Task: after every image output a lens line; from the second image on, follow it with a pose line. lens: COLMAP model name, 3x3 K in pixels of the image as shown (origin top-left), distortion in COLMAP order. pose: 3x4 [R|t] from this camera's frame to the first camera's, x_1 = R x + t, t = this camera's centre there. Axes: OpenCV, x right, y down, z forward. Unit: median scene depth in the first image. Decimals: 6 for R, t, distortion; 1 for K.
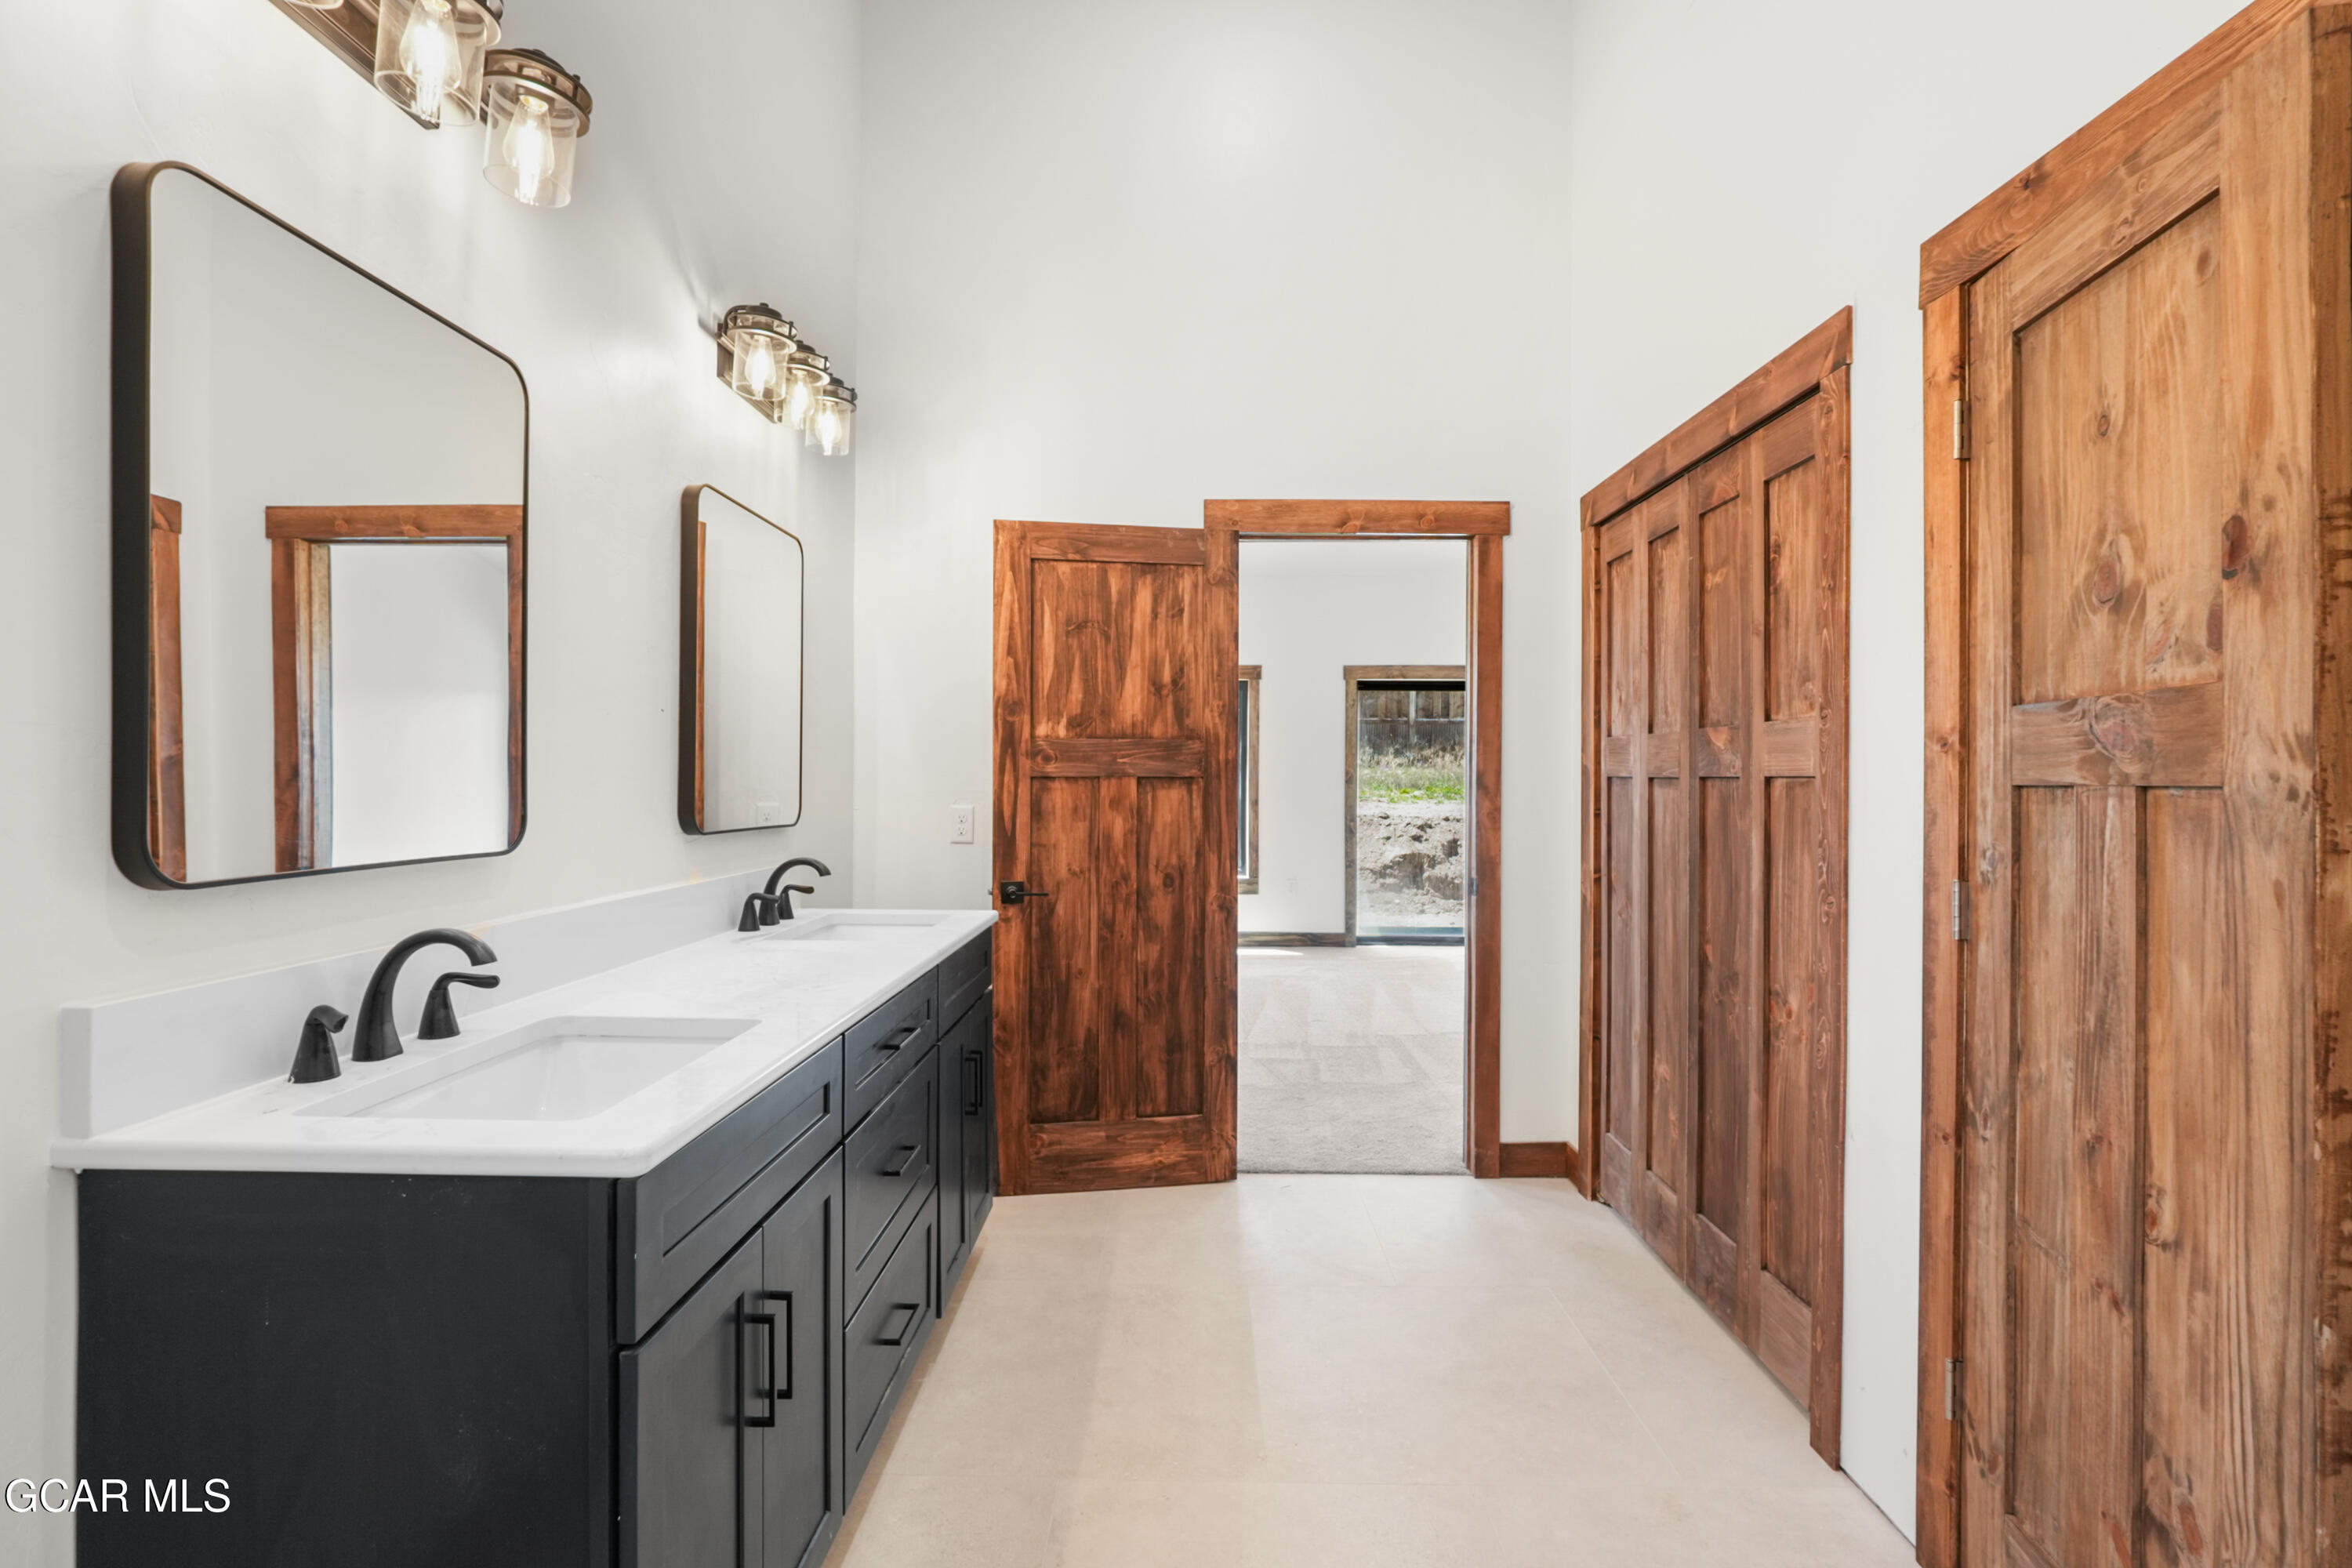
lens RADIAL K [[1062.7, 0, 1179.9], [0, 1062.7, 780.6], [0, 0, 1]] dist [-0.002814, -0.000125]
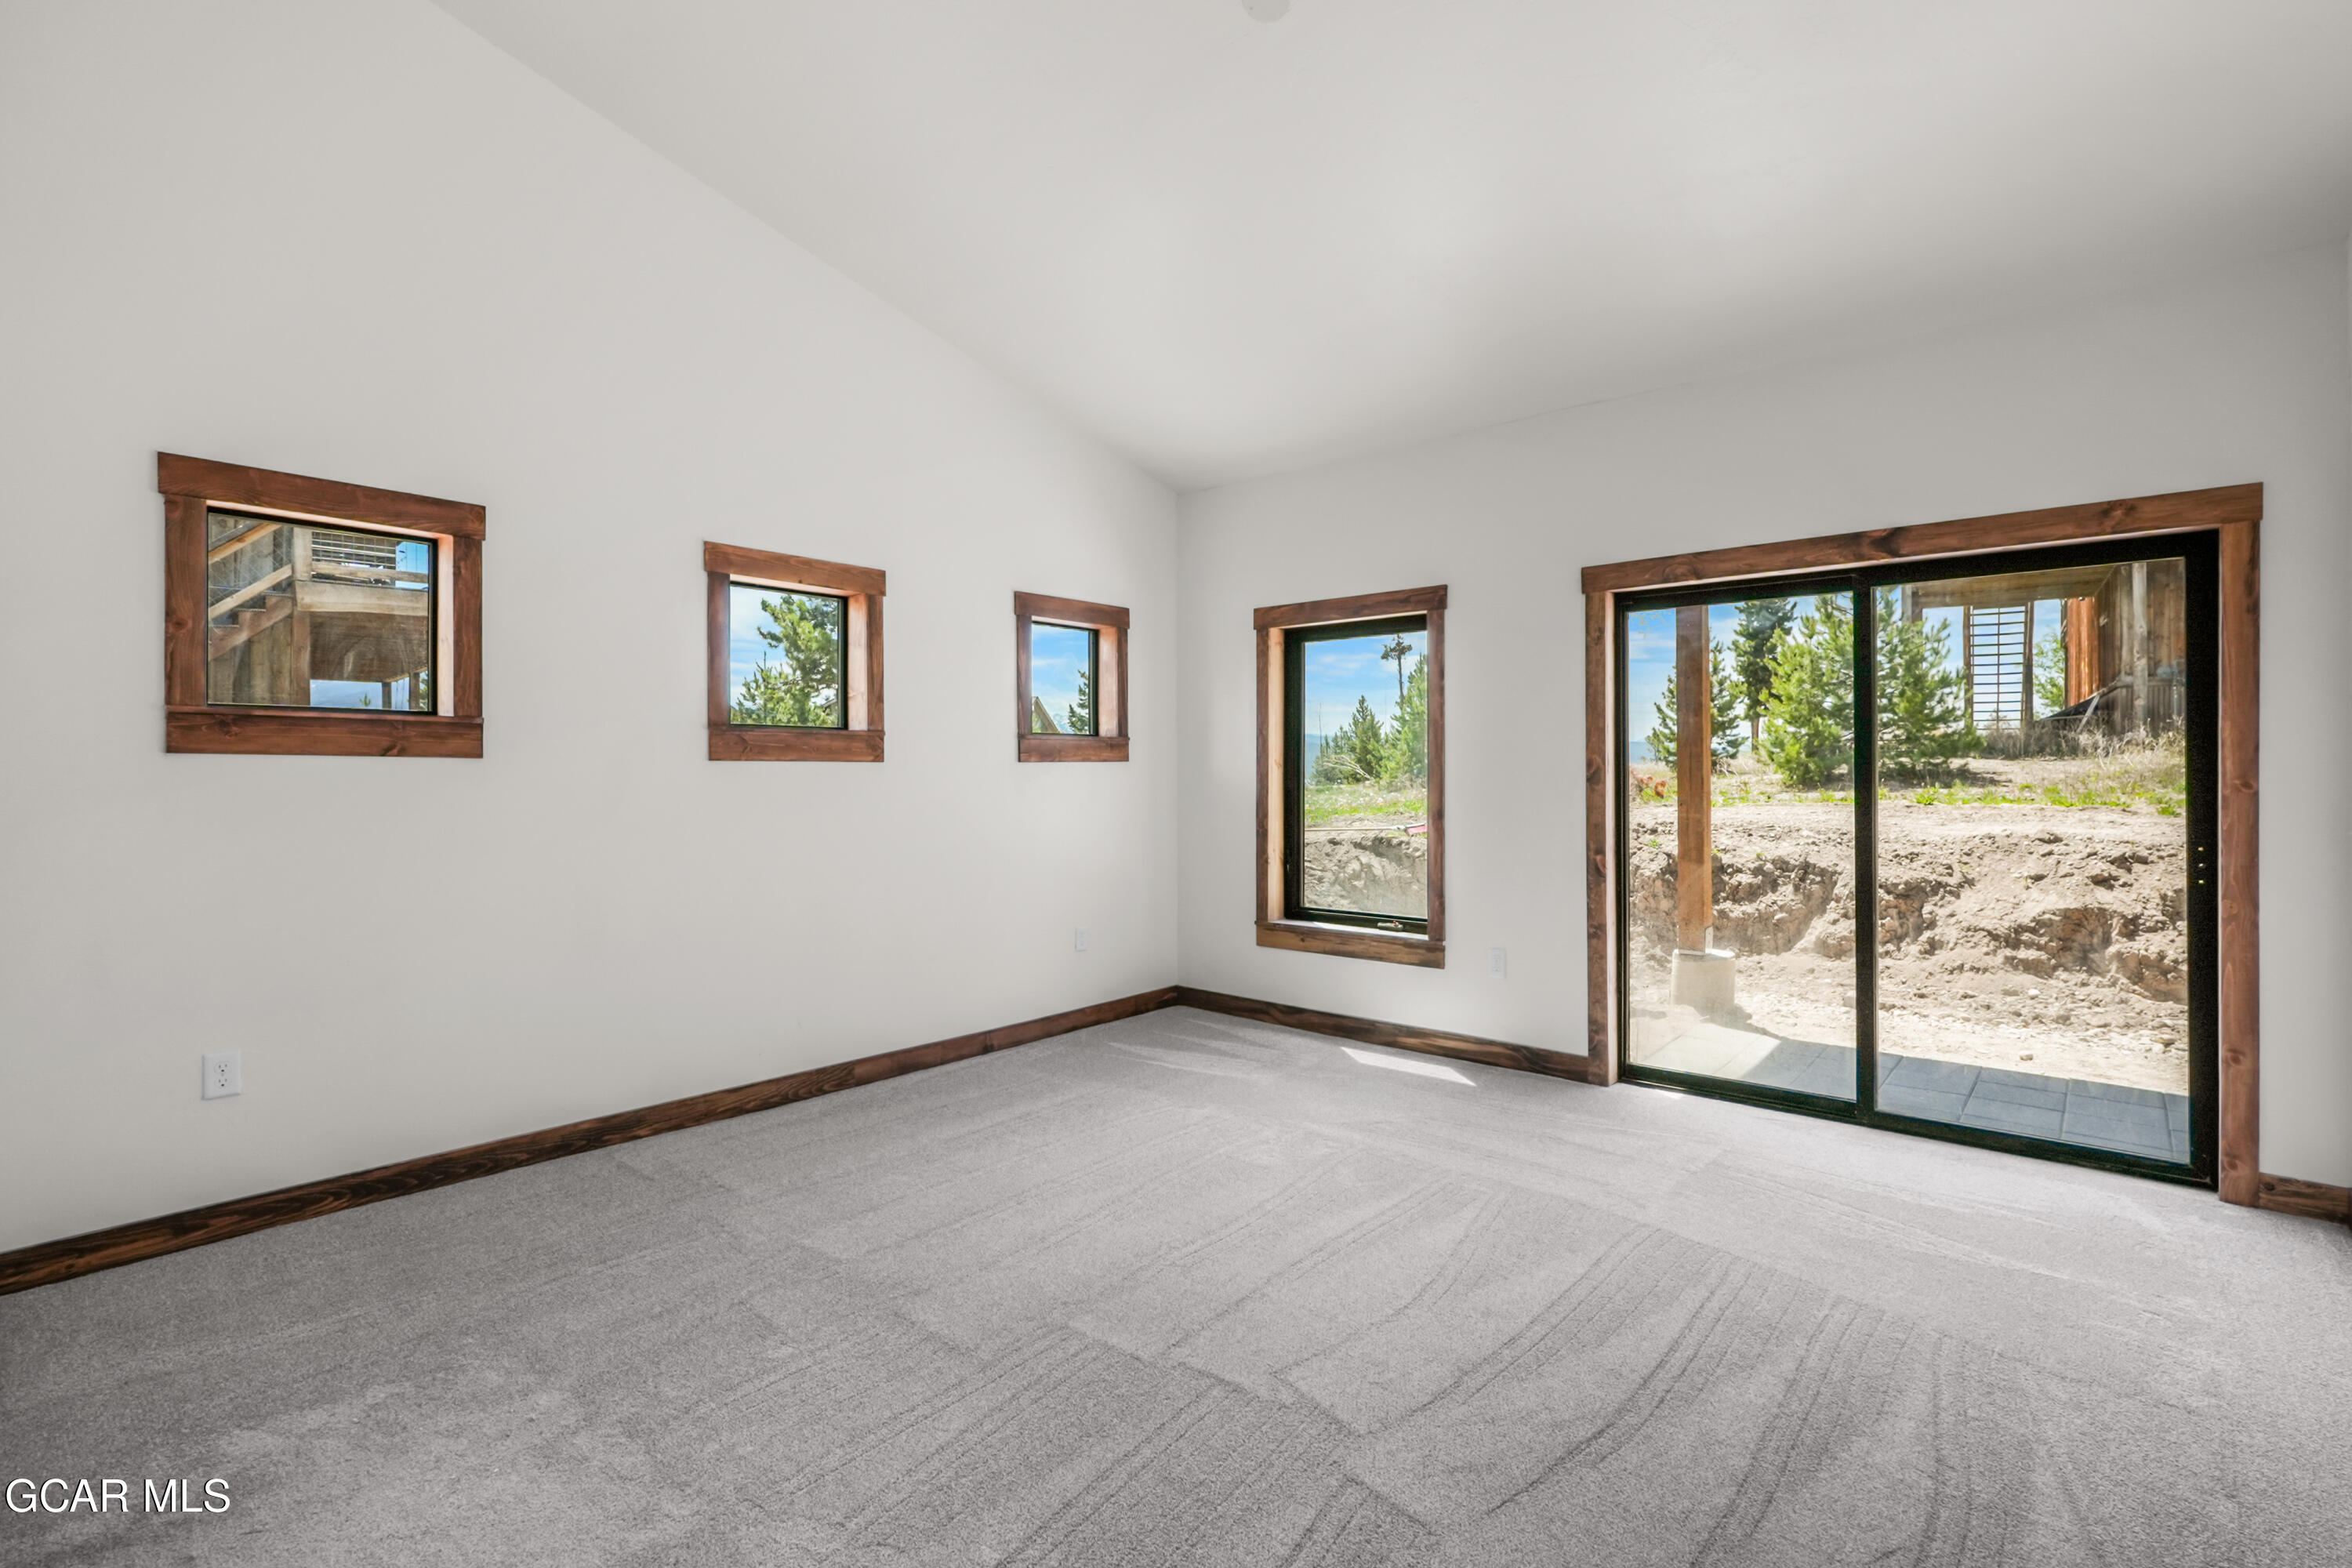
lens RADIAL K [[1075.9, 0, 1173.8], [0, 1075.9, 765.2], [0, 0, 1]] dist [-0.027660, 0.012731]
pose [[0.761691, -0.010397, -0.647857, 0.845350], [0.003054, 0.999918, -0.012457, -0.000753], [0.647933, 0.007509, 0.761660, 1.067378]]
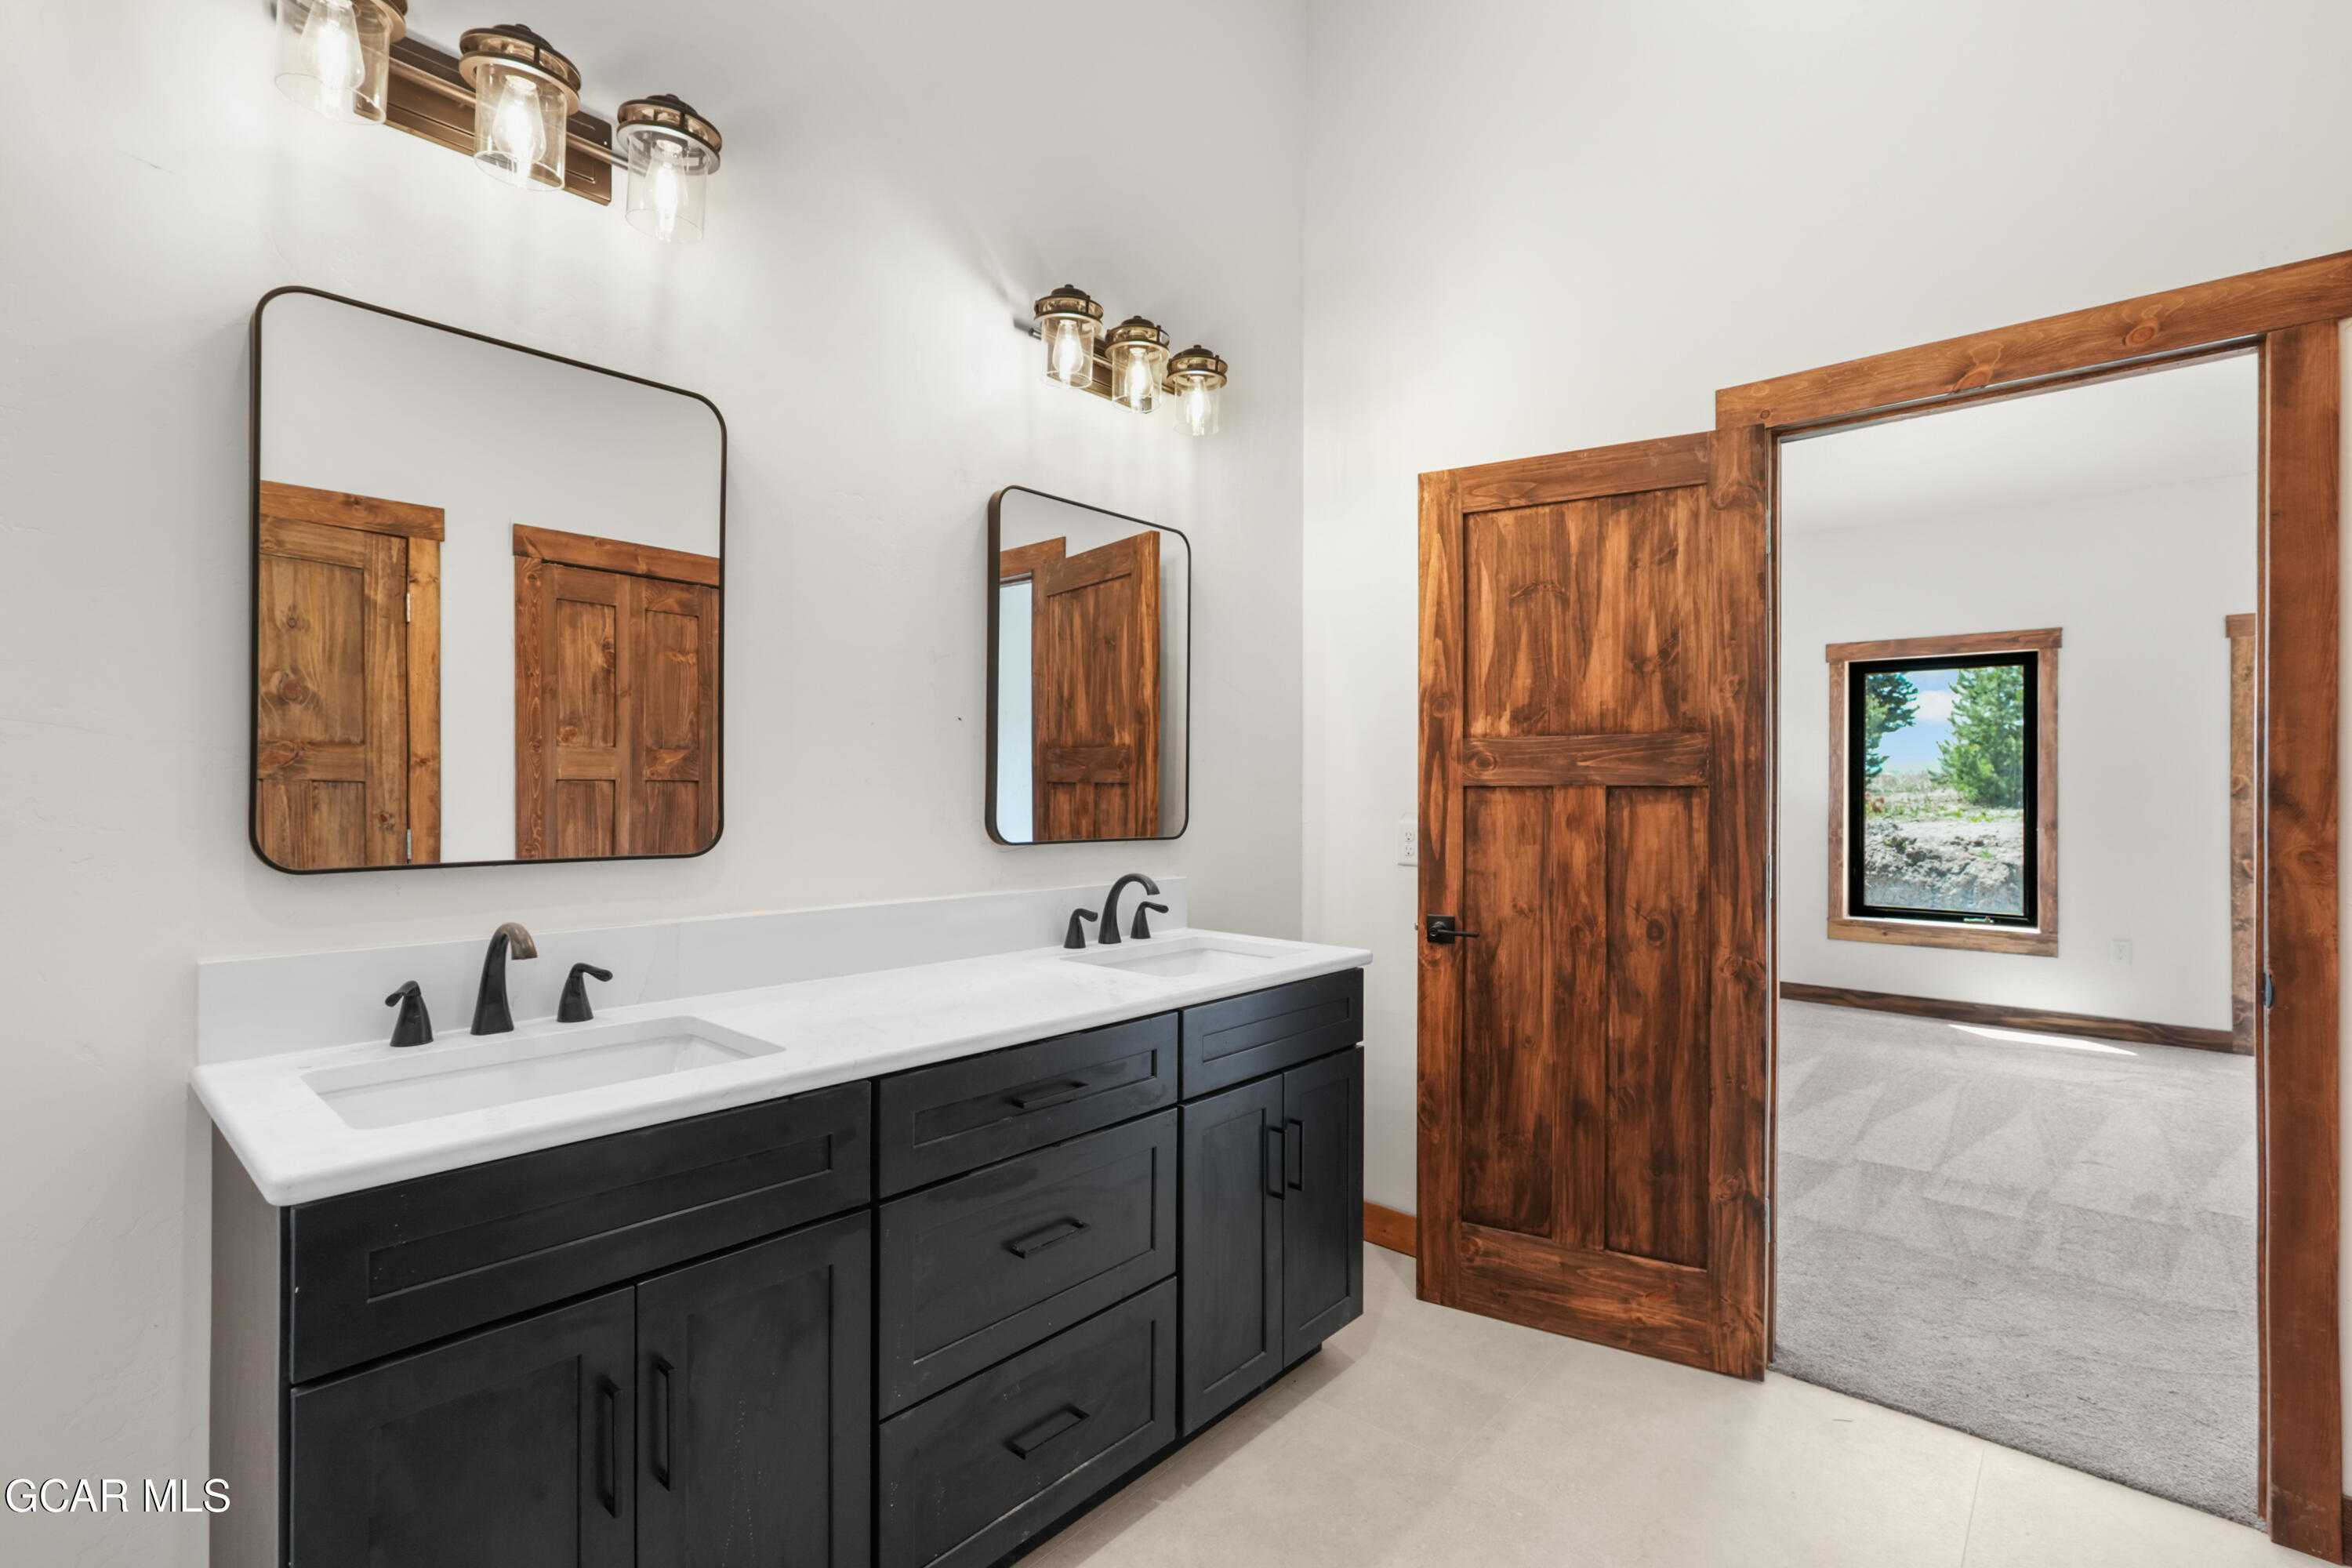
lens RADIAL K [[1067.9, 0, 1175.7], [0, 1067.9, 782.2], [0, 0, 1]] dist [-0.025773, 0.011489]
pose [[0.757546, -0.005186, -0.652762, 0.212780], [-0.002101, 0.999944, -0.010383, 0.002162], [0.652779, 0.009237, 0.757492, 0.245645]]
